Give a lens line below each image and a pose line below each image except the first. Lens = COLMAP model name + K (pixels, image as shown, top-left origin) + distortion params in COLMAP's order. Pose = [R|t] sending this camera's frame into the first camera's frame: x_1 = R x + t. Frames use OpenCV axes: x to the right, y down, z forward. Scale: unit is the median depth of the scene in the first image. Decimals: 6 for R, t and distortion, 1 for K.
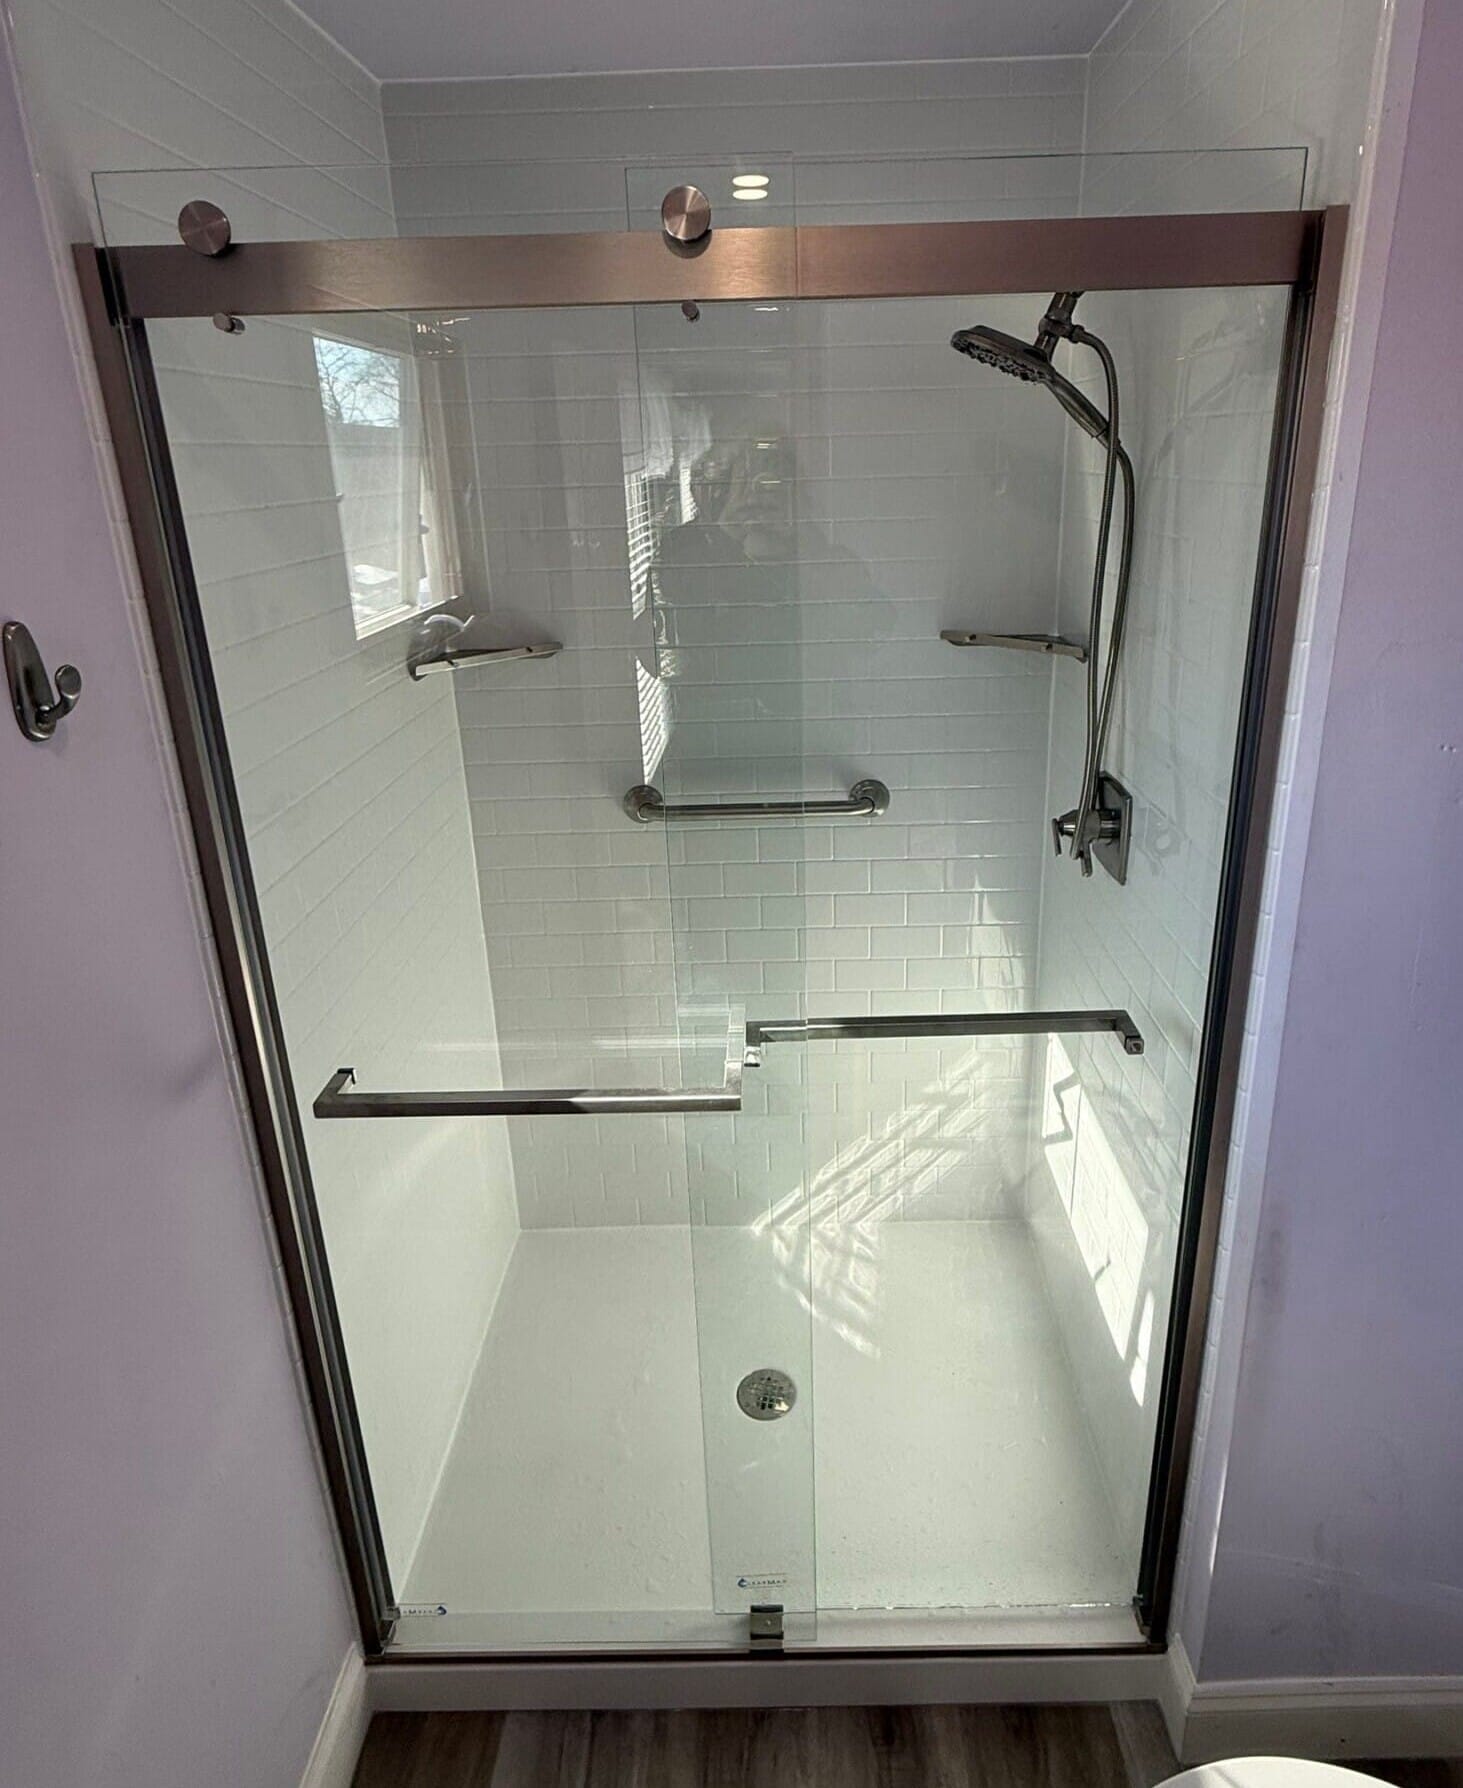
lens RADIAL K [[1008.0, 0, 760.5], [0, 1008.0, 767.1], [0, 0, 1]] dist [-0.000364, -0.000406]
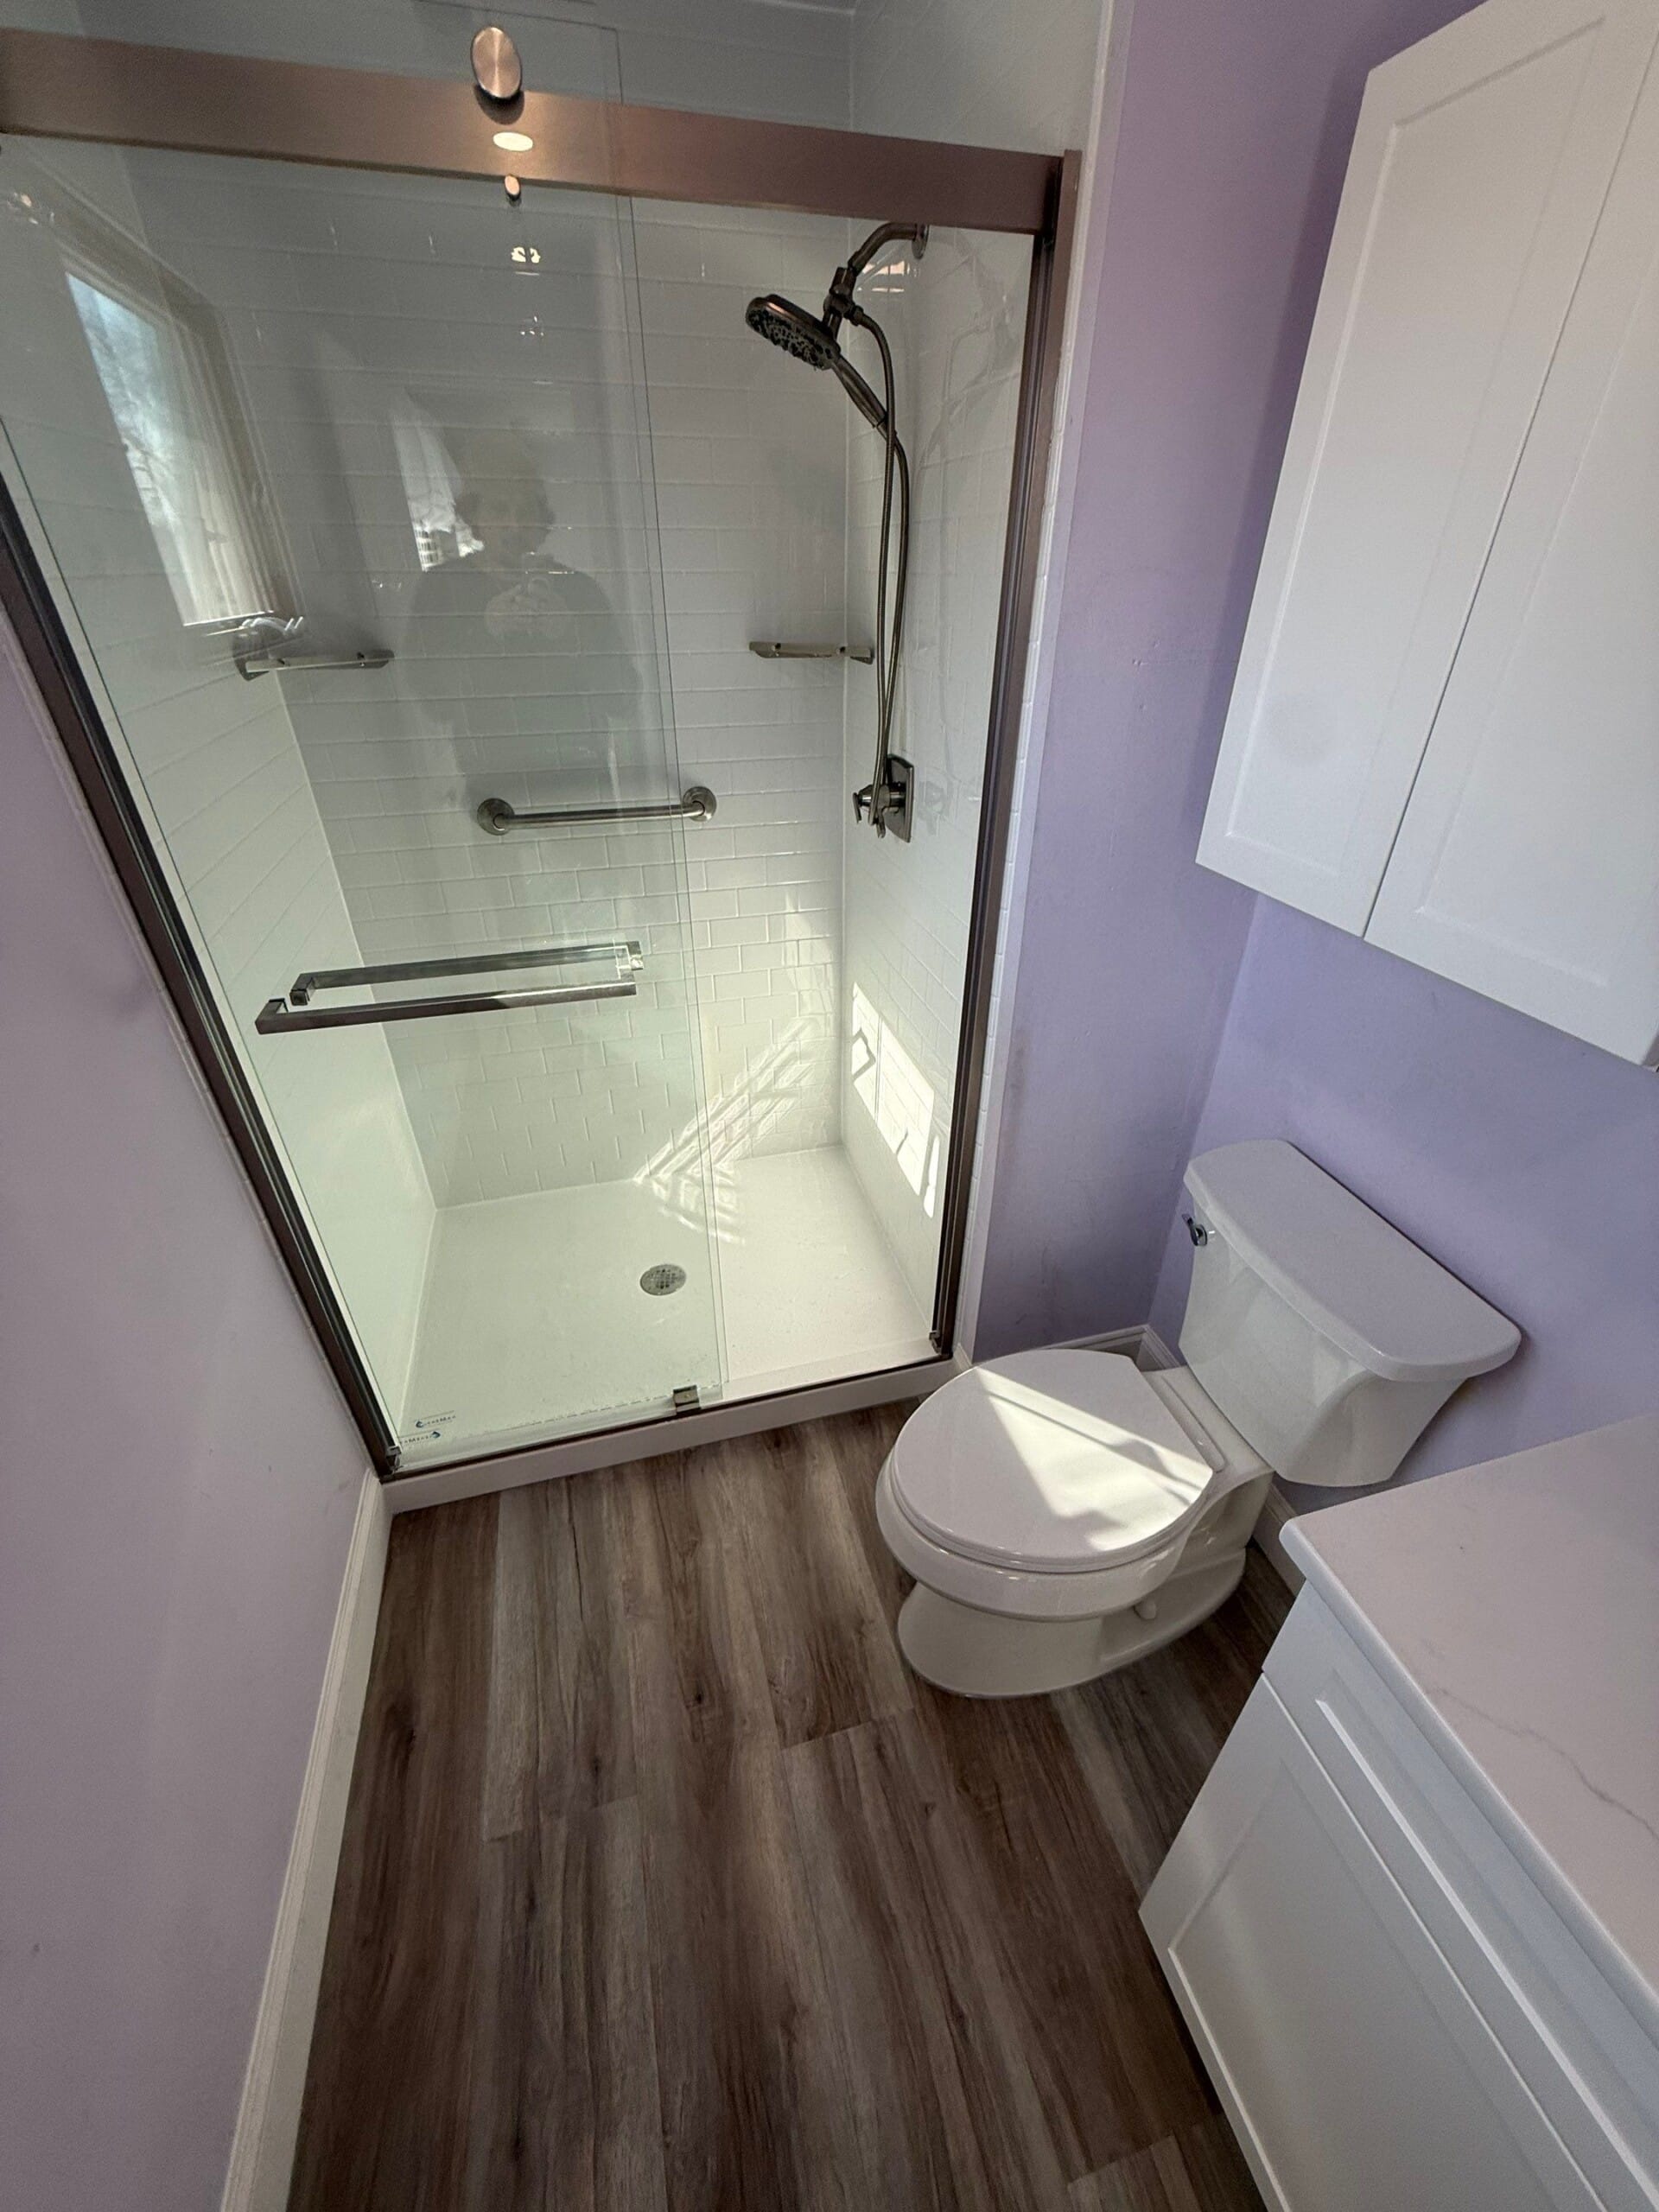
lens RADIAL K [[872.9, 0, 821.5], [0, 872.9, 1104.5], [0, 0, 1]] dist [-0.000524, 0.000027]
pose [[0.961377, -0.118735, 0.248308, -0.060438], [0.054852, 0.966719, 0.249892, 0.152435], [-0.269714, -0.226620, 0.935894, -0.081992]]
